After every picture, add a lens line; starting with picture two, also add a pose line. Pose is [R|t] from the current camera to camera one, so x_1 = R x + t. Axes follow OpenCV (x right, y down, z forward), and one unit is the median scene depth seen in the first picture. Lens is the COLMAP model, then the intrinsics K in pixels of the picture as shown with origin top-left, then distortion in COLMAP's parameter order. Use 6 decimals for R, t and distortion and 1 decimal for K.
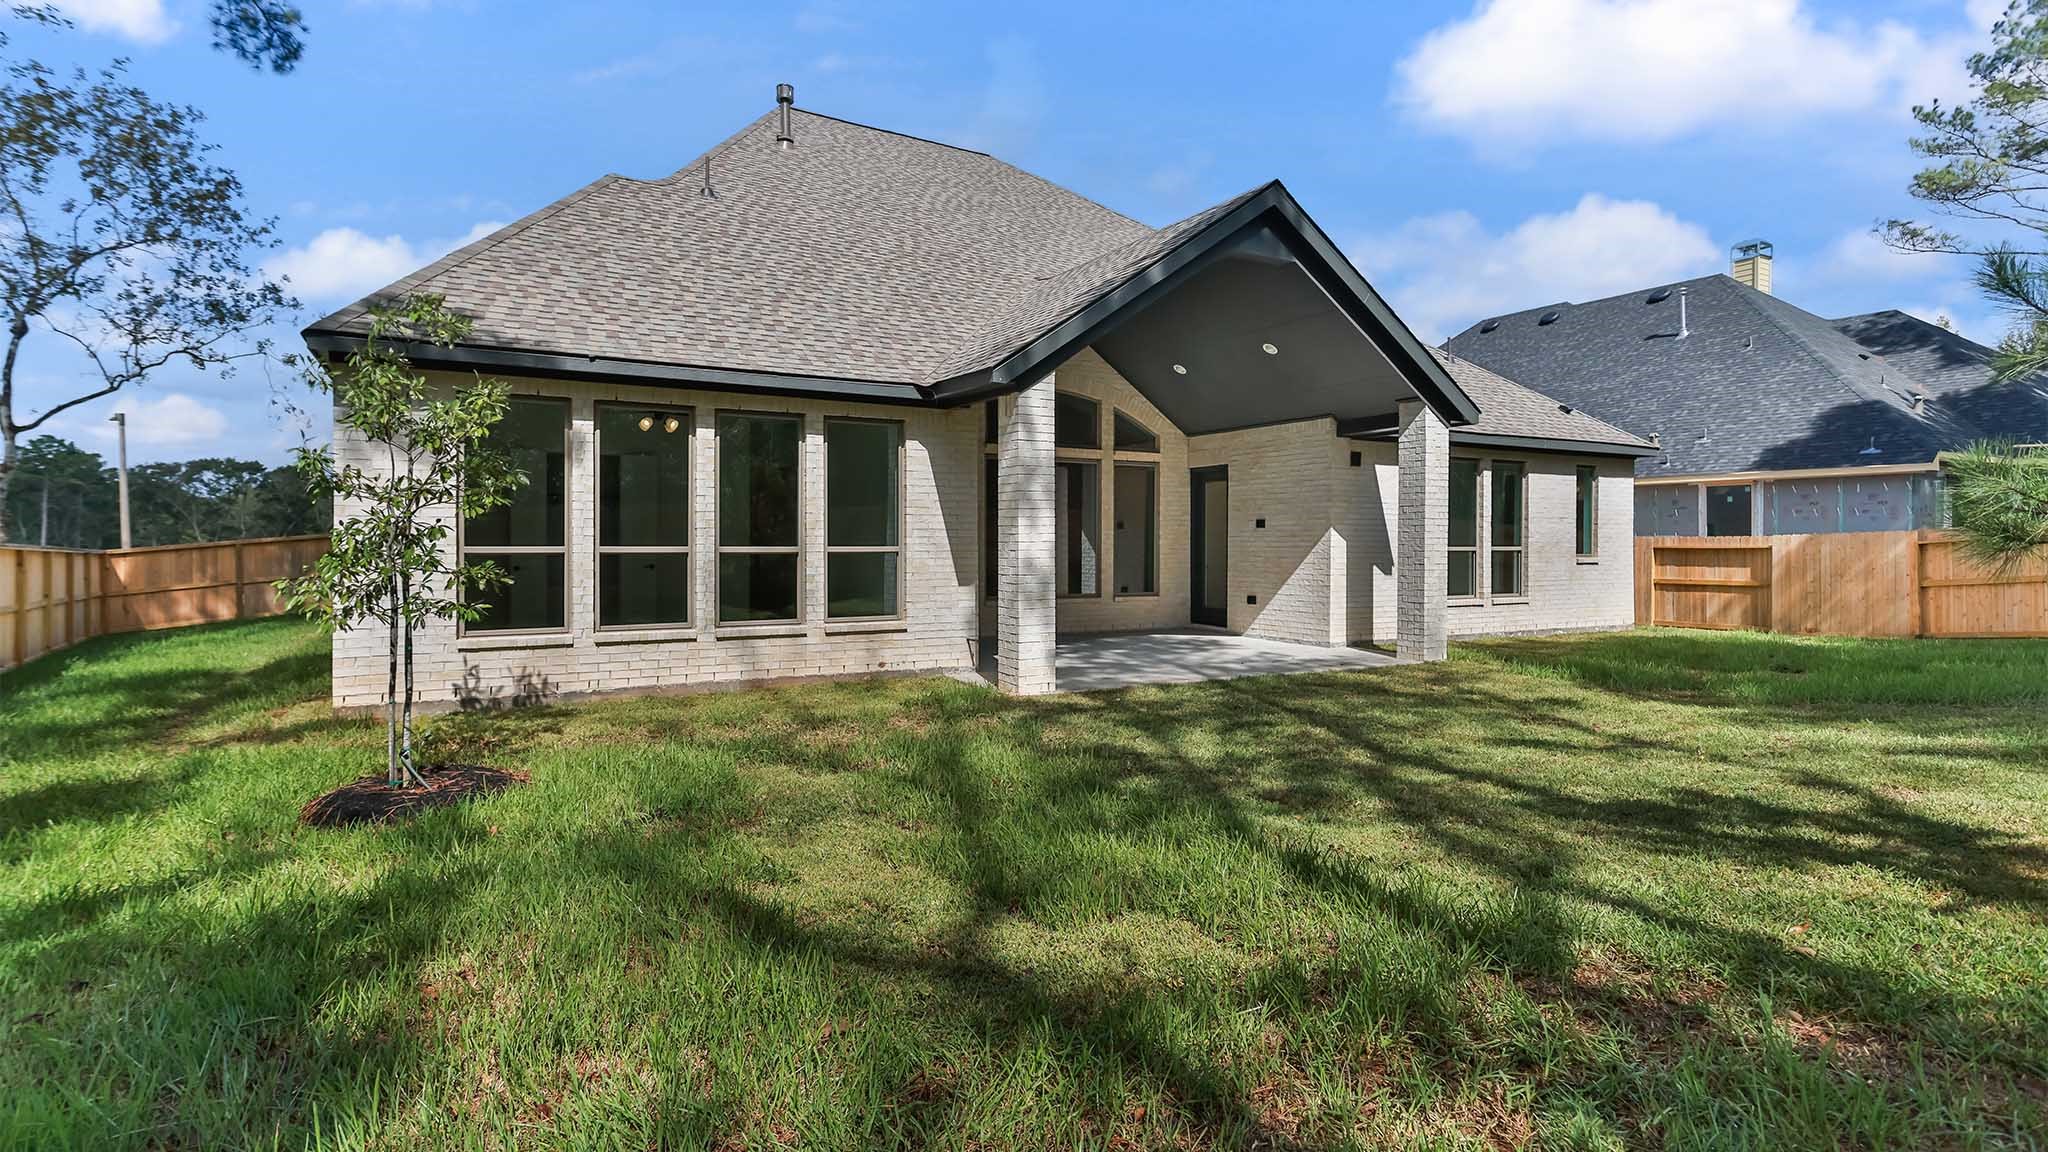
lens RADIAL K [[970.8, 0, 1014.8], [0, 970.8, 543.9], [0, 0, 1]] dist [-0.017912, 0.000168]
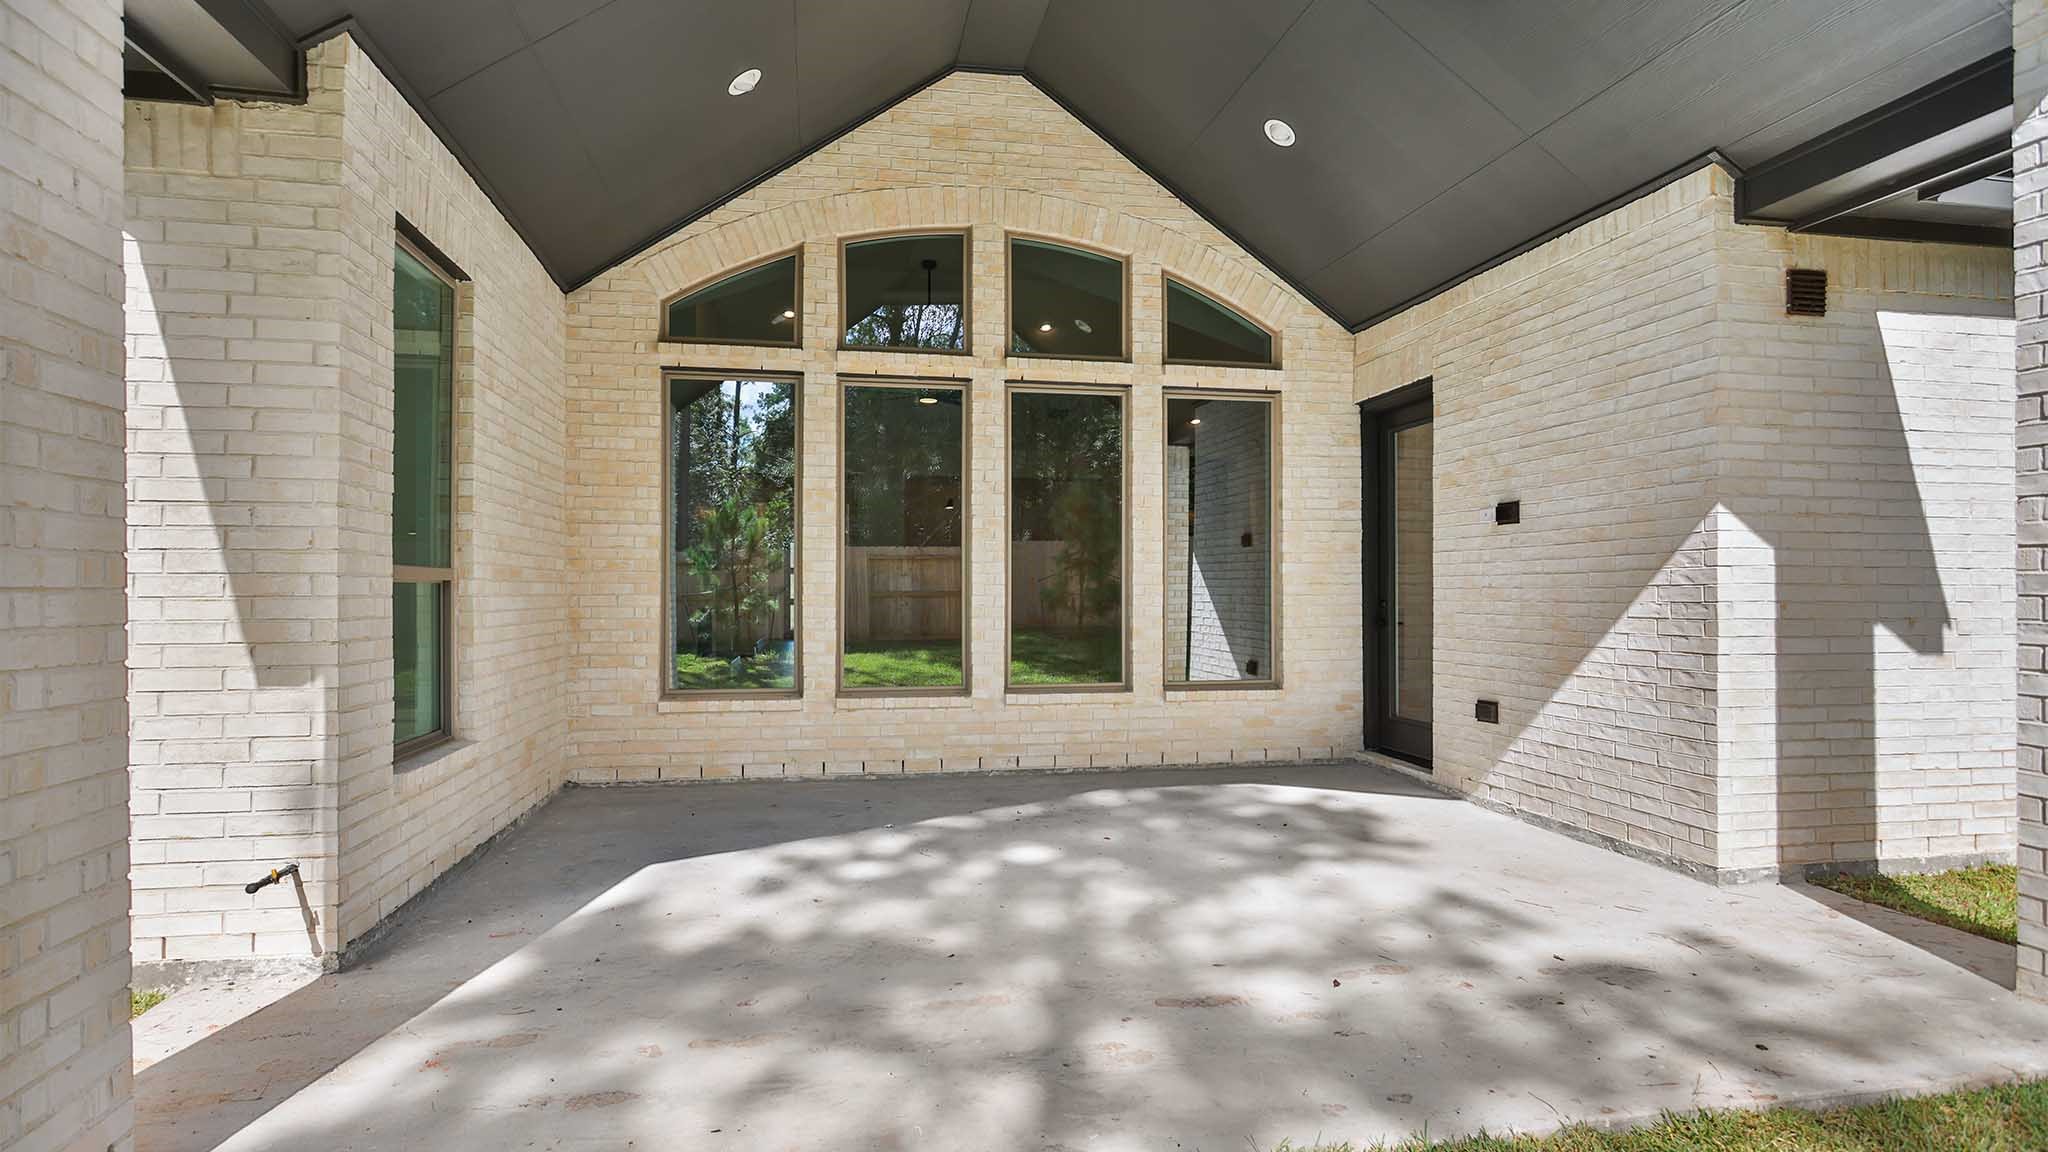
lens RADIAL K [[1004.2, 0, 1024.0], [0, 1004.2, 576.0], [0, 0, 1]] dist [-0.004472, -0.000083]
pose [[0.953585, -0.006062, -0.301062, 0.184515], [0.001127, 0.999862, -0.016561, 0.009802], [0.301121, 0.015453, 0.953461, 0.548558]]
